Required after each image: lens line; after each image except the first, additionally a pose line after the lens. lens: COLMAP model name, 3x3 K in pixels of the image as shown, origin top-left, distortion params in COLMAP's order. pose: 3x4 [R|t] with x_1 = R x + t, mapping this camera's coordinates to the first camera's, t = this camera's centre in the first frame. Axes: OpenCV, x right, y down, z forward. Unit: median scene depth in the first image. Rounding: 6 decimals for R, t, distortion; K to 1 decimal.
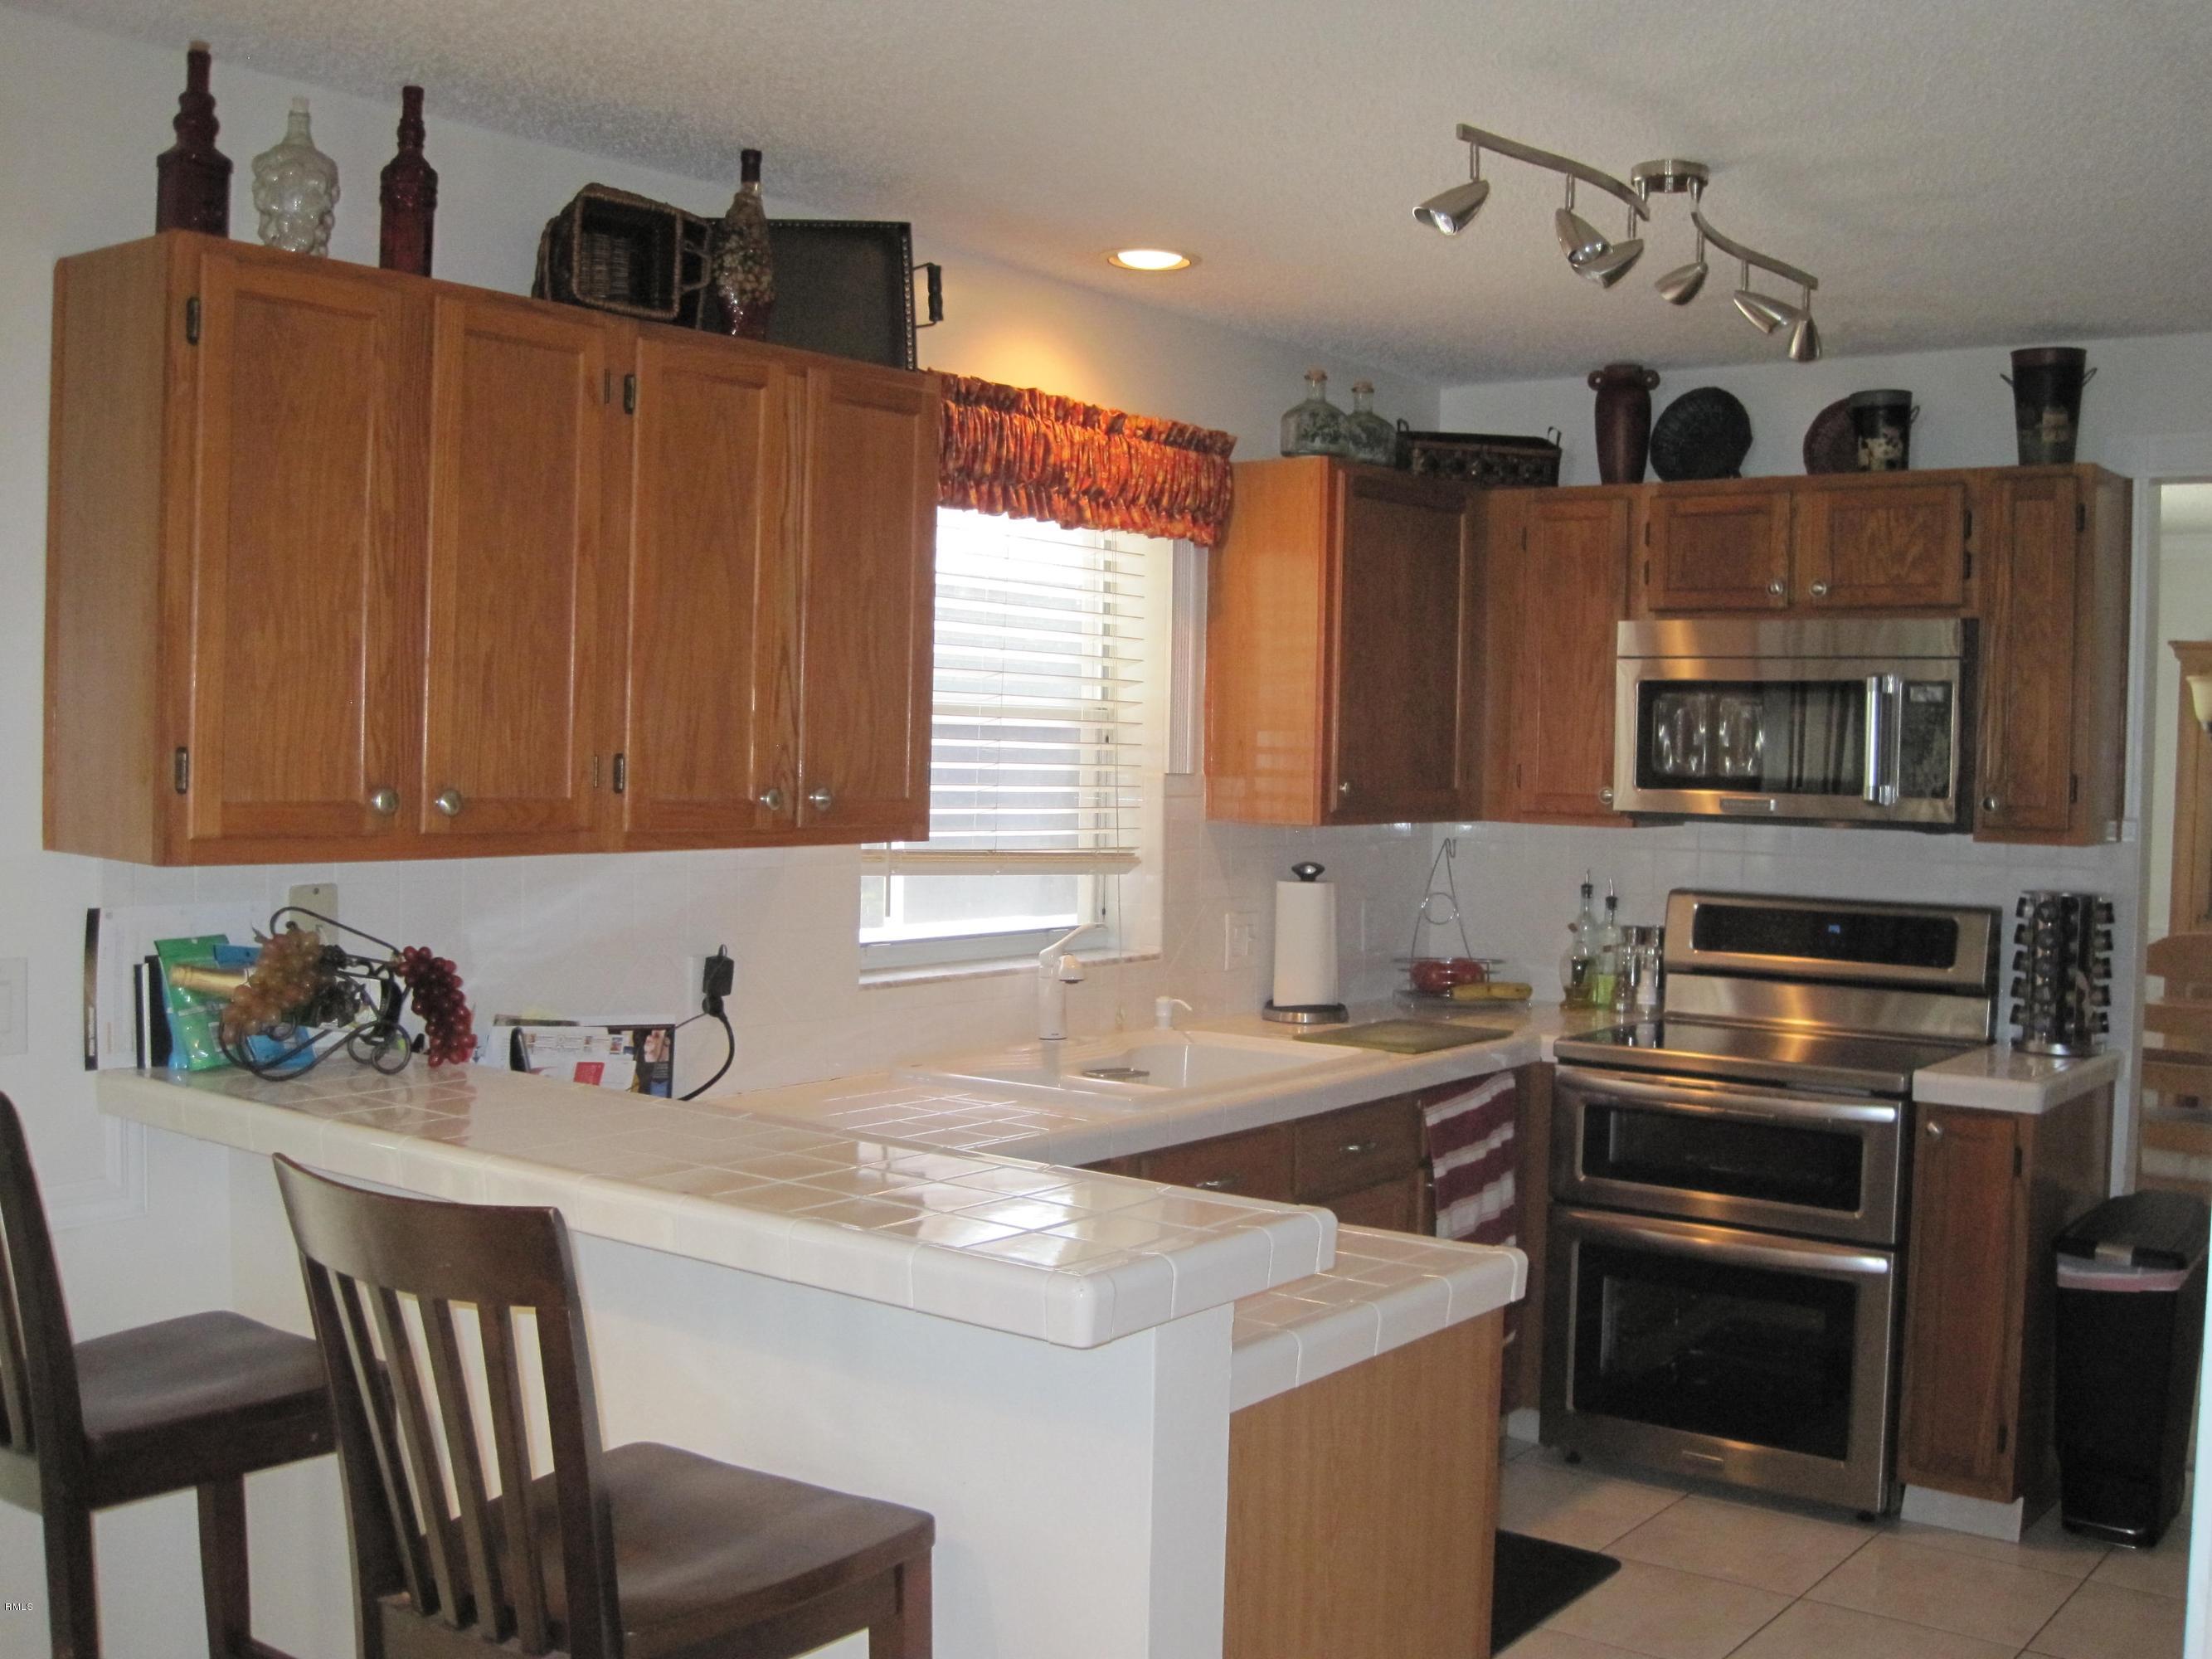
lens RADIAL K [[2279.8, 0, 1117.0], [0, 2279.8, 831.9], [0, 0, 1]] dist [-0.176873, 0.133314]
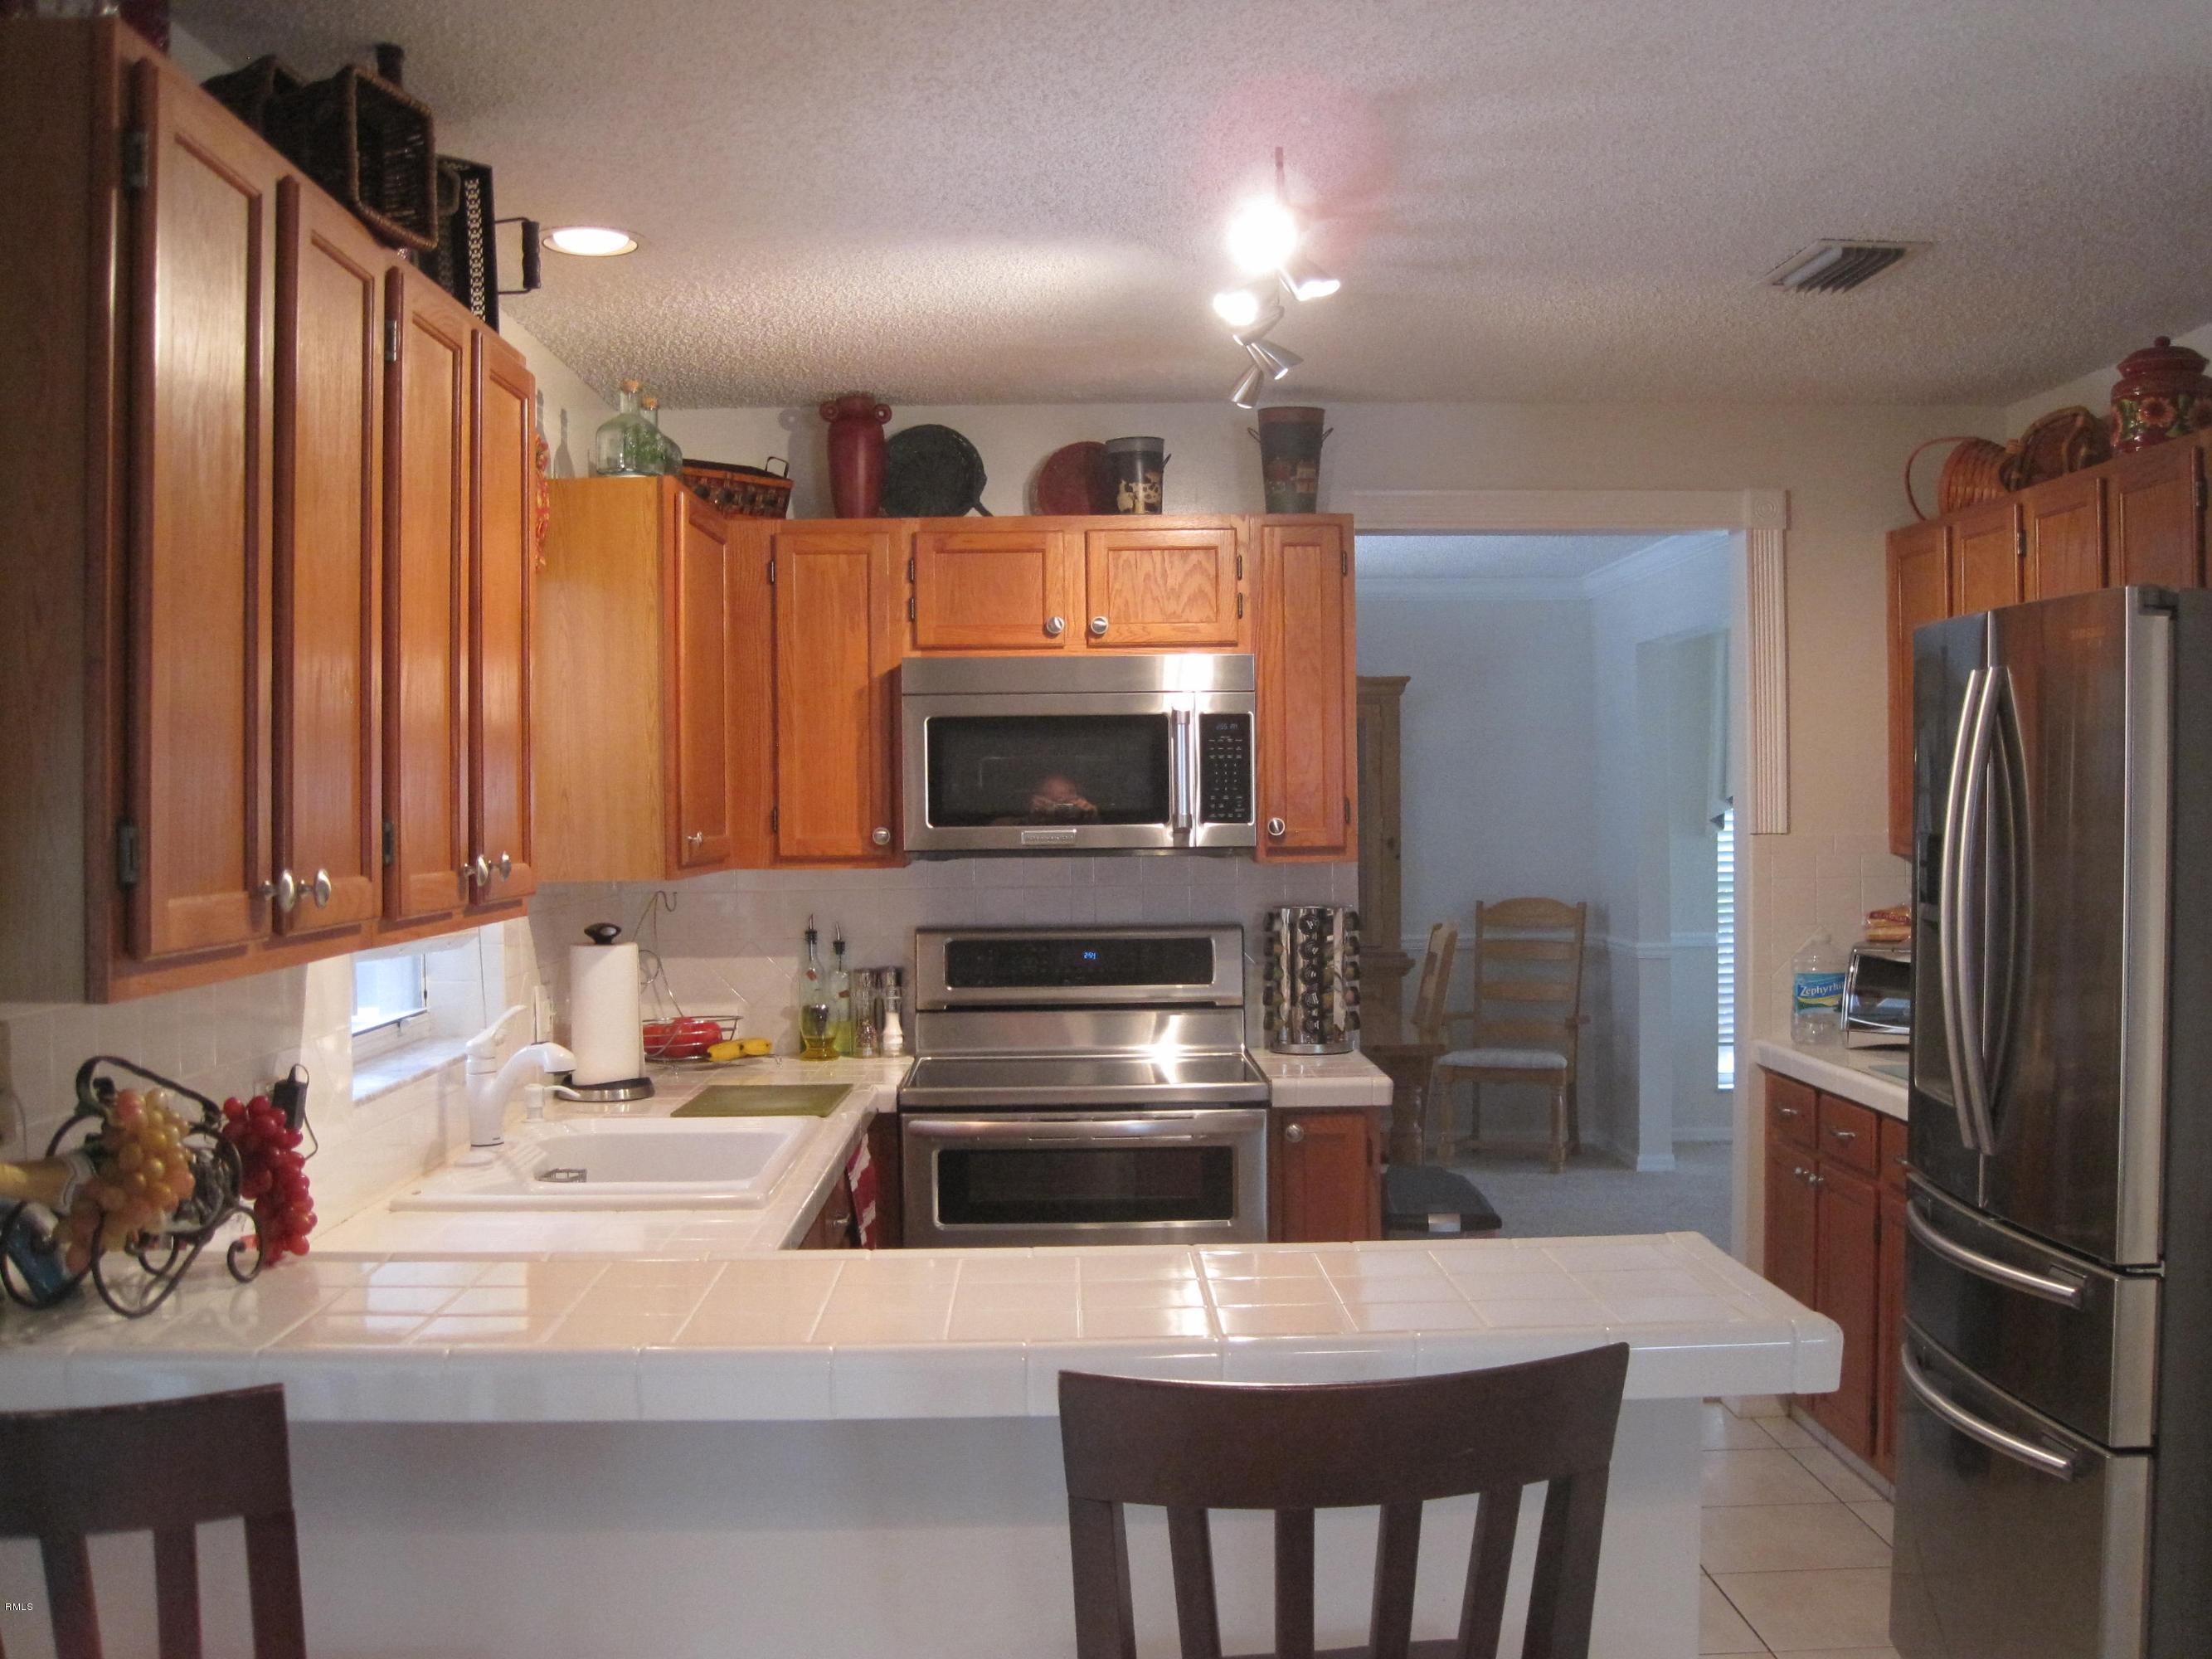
lens RADIAL K [[2279.8, 0, 1117.0], [0, 2279.8, 831.9], [0, 0, 1]] dist [-0.176873, 0.133314]
pose [[0.775888, -0.038363, 0.629703, -0.333508], [0.051750, 0.998656, -0.002923, -0.009969], [-0.628745, 0.034855, 0.776830, 0.177047]]
